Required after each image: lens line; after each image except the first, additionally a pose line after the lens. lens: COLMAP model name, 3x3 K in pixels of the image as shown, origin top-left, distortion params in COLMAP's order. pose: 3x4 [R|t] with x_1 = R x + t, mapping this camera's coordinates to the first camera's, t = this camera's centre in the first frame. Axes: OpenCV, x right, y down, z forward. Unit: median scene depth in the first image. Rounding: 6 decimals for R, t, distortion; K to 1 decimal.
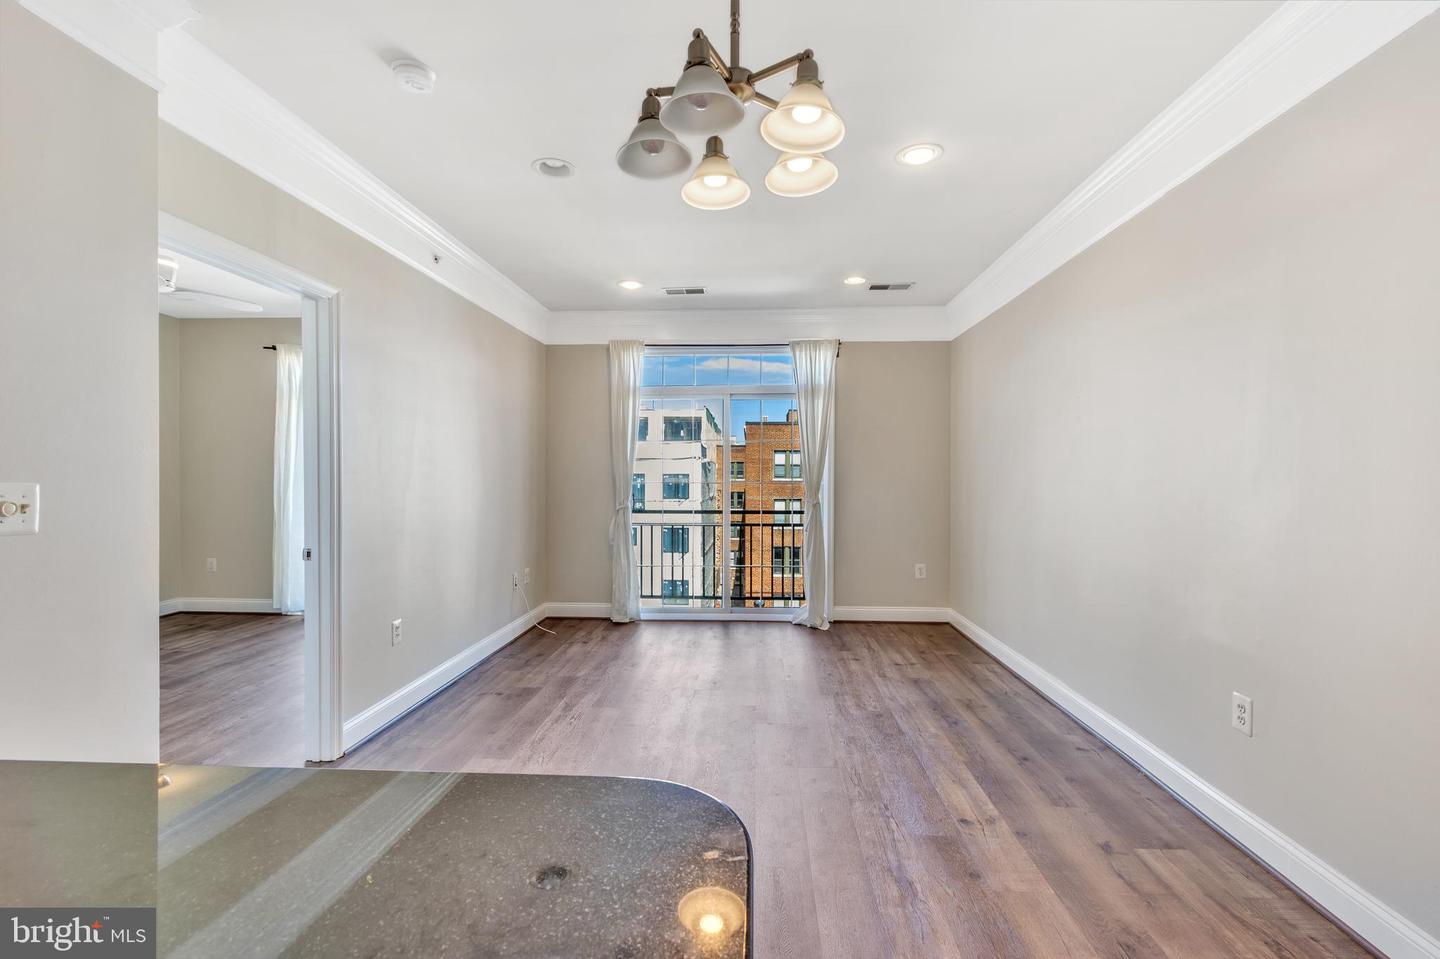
lens RADIAL K [[655.2, 0, 712.5], [0, 655.2, 481.4], [0, 0, 1]] dist [-0.000399, -0.000840]
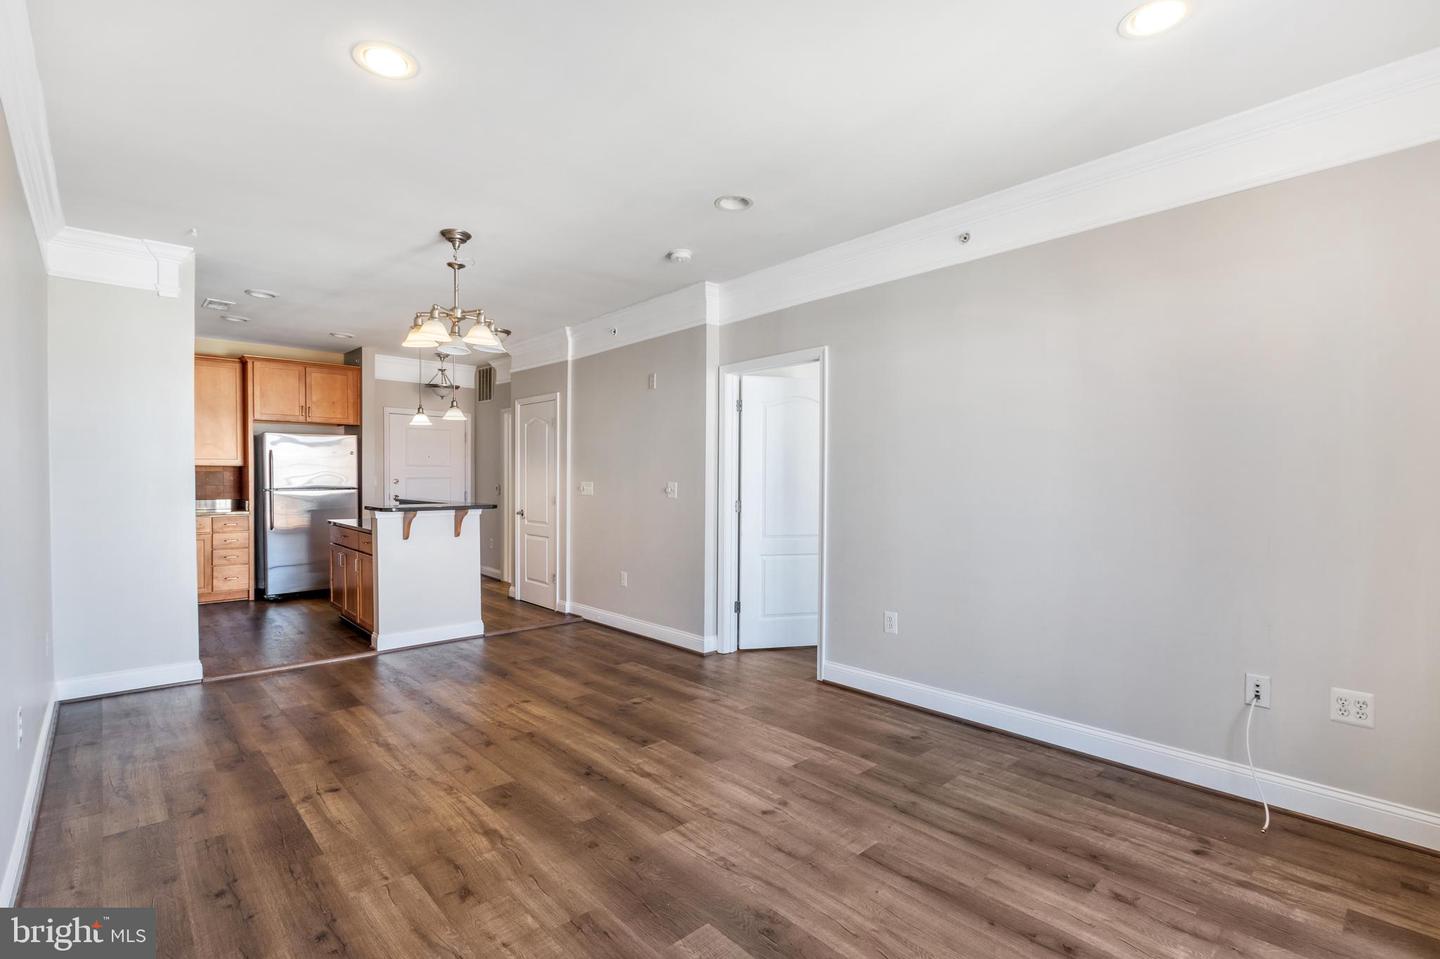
lens RADIAL K [[655.2, 0, 722.9], [0, 655.2, 482.1], [0, 0, 1]] dist [-0.000399, -0.000840]
pose [[-0.678402, 0.004378, -0.734678, 0.292485], [-0.006484, 0.999908, 0.011946, -0.009651], [0.734662, 0.012868, -0.678311, 0.869544]]
